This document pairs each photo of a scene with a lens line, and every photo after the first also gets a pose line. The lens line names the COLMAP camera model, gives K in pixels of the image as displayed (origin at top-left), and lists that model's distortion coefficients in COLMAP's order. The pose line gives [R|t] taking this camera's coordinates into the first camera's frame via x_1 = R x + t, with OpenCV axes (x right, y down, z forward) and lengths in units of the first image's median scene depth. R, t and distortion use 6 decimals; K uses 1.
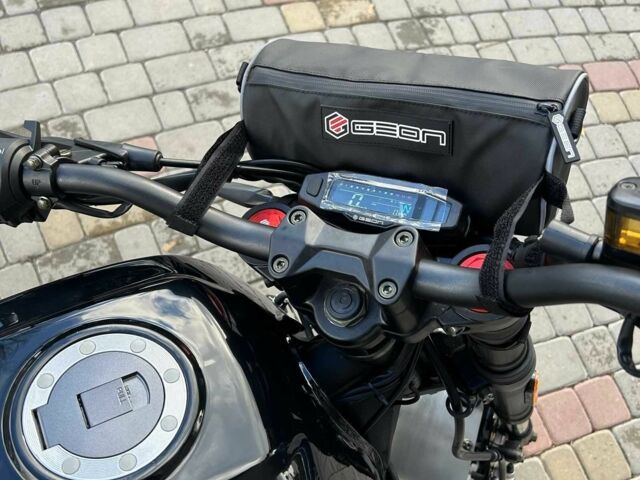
lens RADIAL K [[642.7, 0, 323.1], [0, 642.7, 237.6], [0, 0, 1]] dist [0.075923, -0.198318]
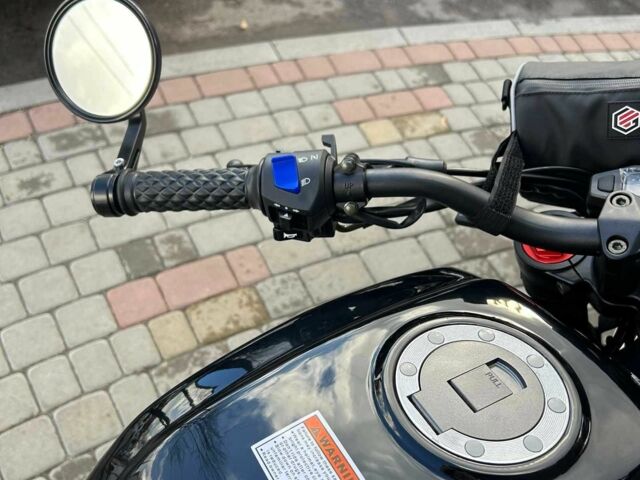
lens RADIAL K [[642.7, 0, 323.1], [0, 642.7, 237.6], [0, 0, 1]] dist [0.075923, -0.198318]
pose [[0.997827, -0.062612, -0.020496, -0.416491], [0.056569, 0.973729, -0.220571, 0.187945], [0.033768, 0.218932, 0.975156, 0.041414]]
